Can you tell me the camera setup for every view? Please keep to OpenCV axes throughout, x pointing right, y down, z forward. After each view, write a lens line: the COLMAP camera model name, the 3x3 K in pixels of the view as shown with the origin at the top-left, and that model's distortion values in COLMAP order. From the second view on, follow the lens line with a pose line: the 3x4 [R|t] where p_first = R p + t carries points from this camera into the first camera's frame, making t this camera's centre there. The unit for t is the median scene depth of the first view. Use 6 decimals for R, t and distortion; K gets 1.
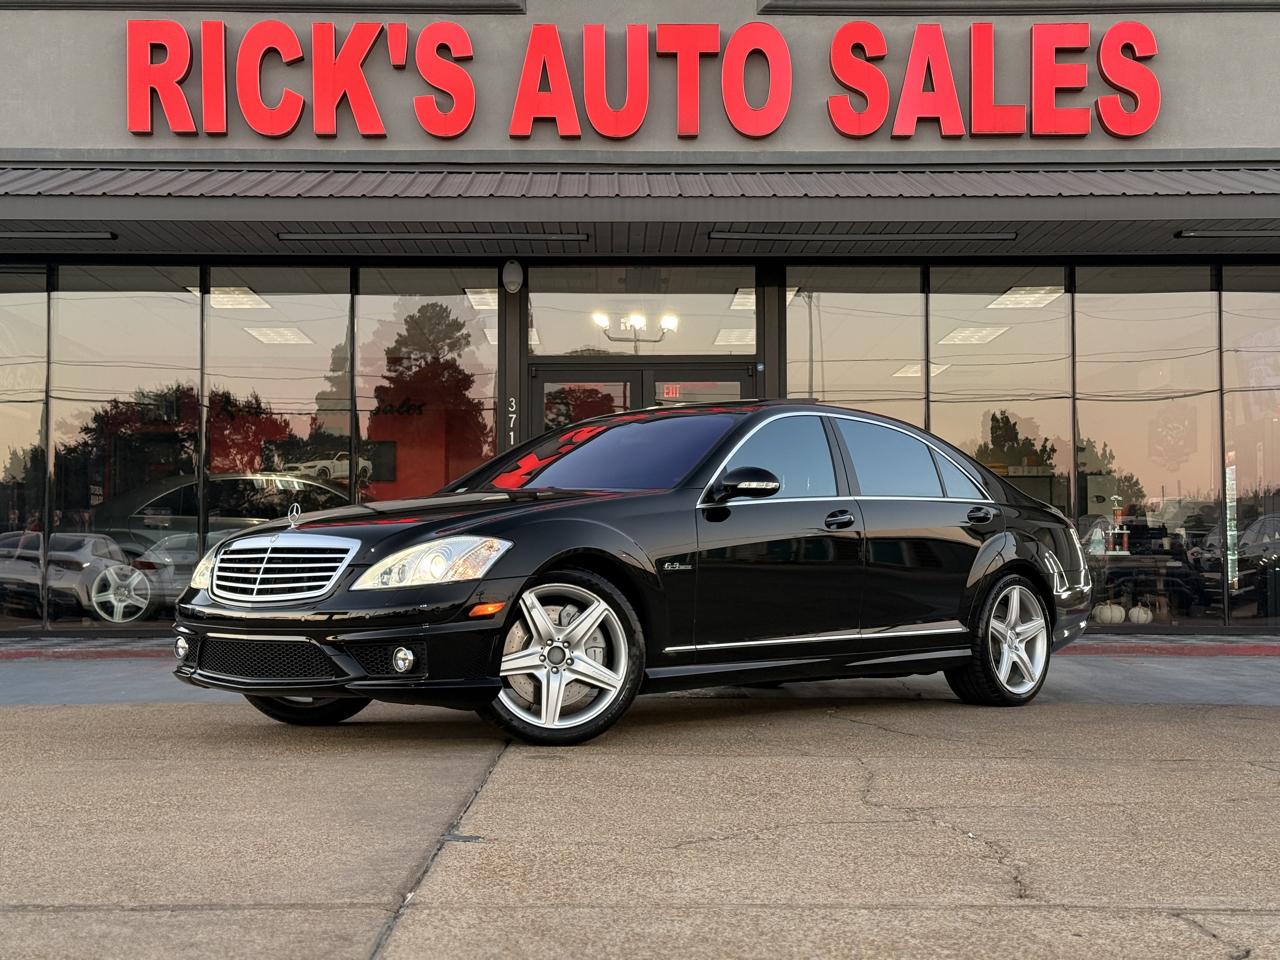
lens RADIAL K [[1767.9, 0, 638.7], [0, 1767.9, 495.0], [0, 0, 1]] dist [0.188169, -0.315665]
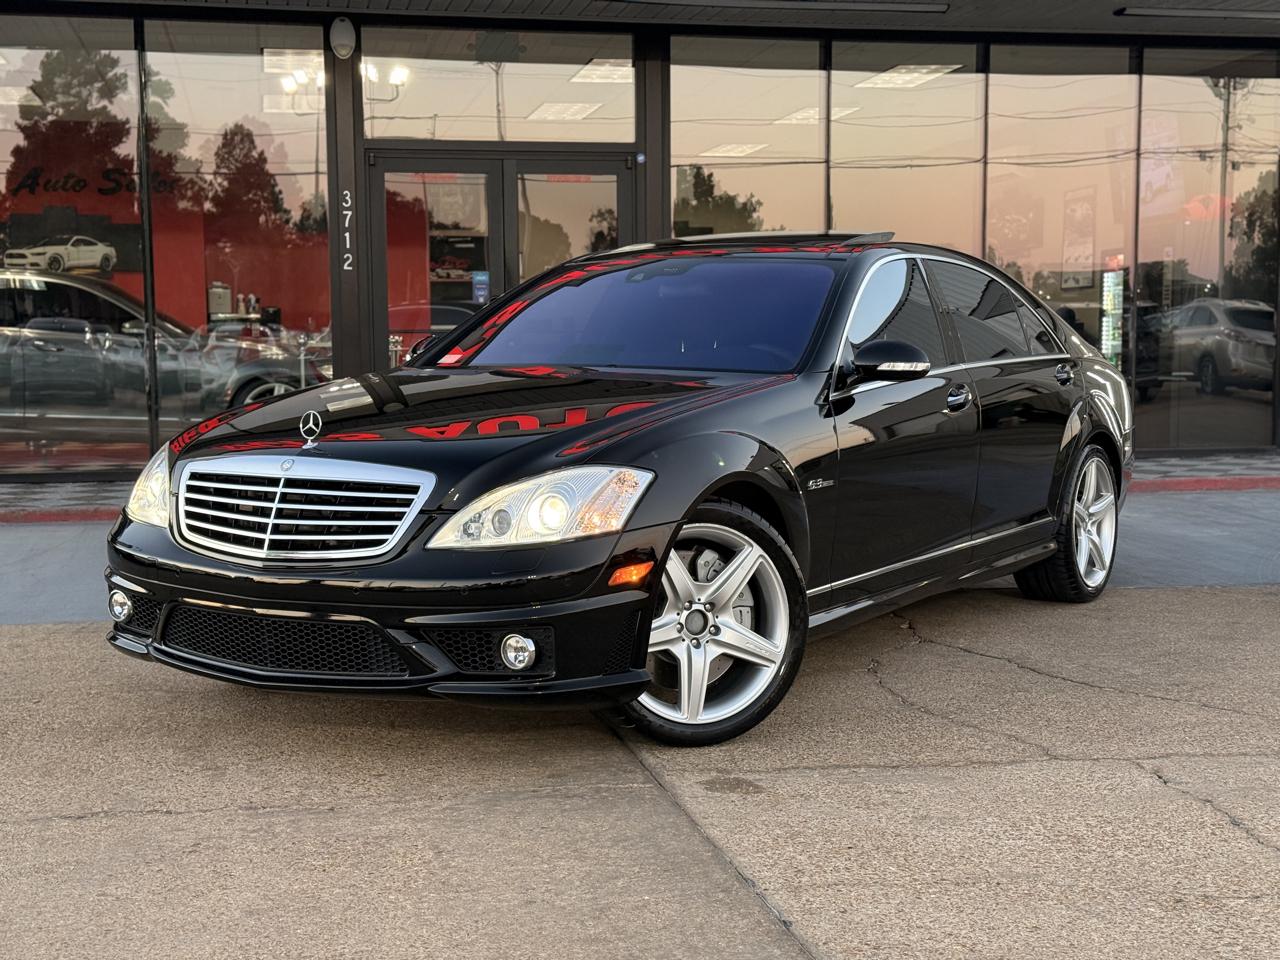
lens RADIAL K [[1767.9, 0, 638.7], [0, 1767.9, 495.0], [0, 0, 1]] dist [0.188169, -0.315665]
pose [[0.982300, -0.020346, 0.186206, -0.184081], [-0.005067, 0.990833, 0.134997, -0.052547], [-0.187246, -0.133552, 0.973192, 0.283017]]
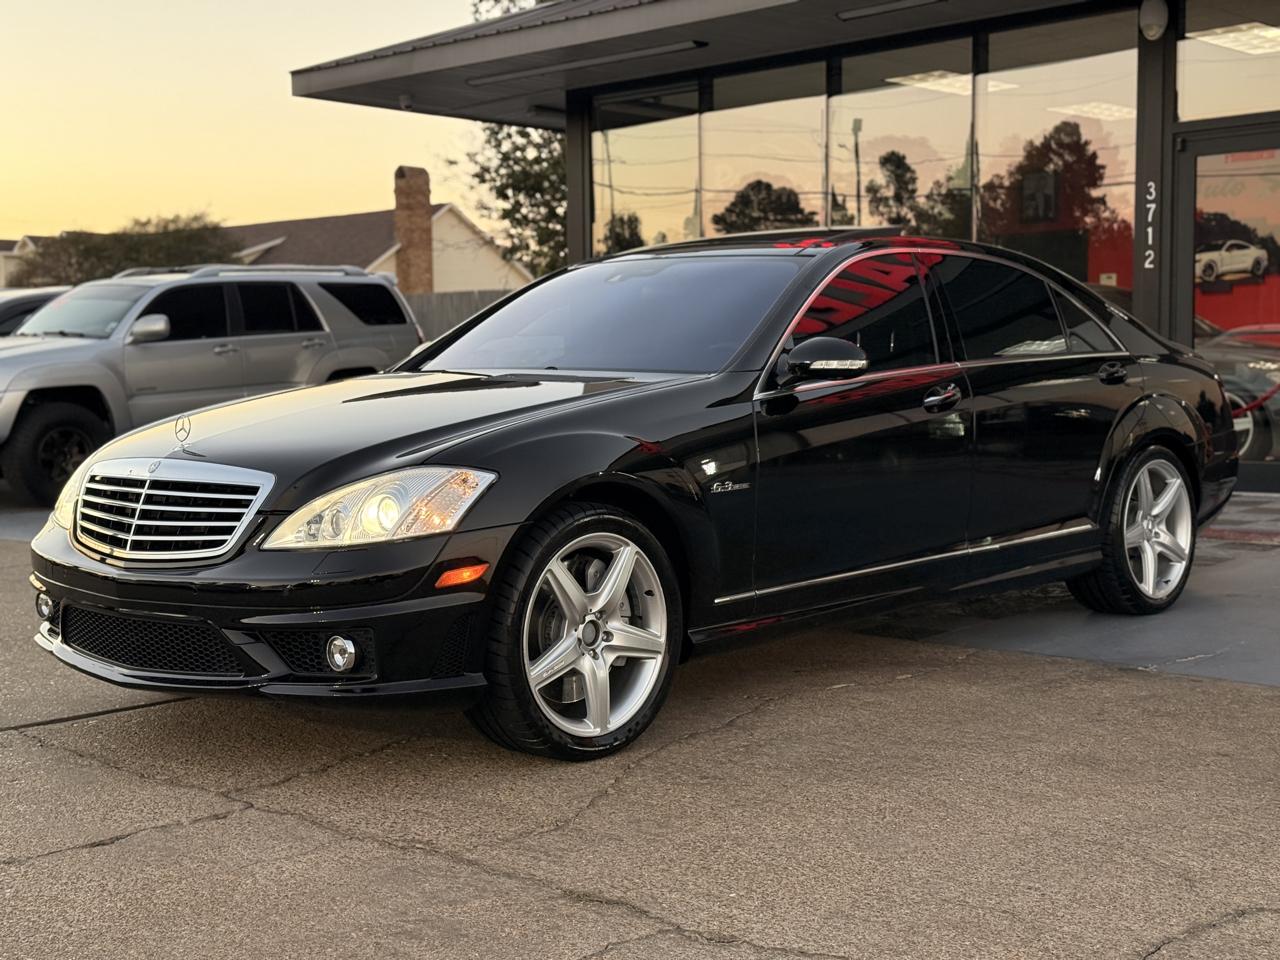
lens RADIAL K [[1767.9, 0, 638.7], [0, 1767.9, 495.0], [0, 0, 1]] dist [0.188169, -0.315665]
pose [[0.999820, -0.018905, -0.001649, -0.013389], [0.018963, 0.992051, 0.124401, -0.044068], [-0.000715, -0.124410, 0.992231, 0.281269]]
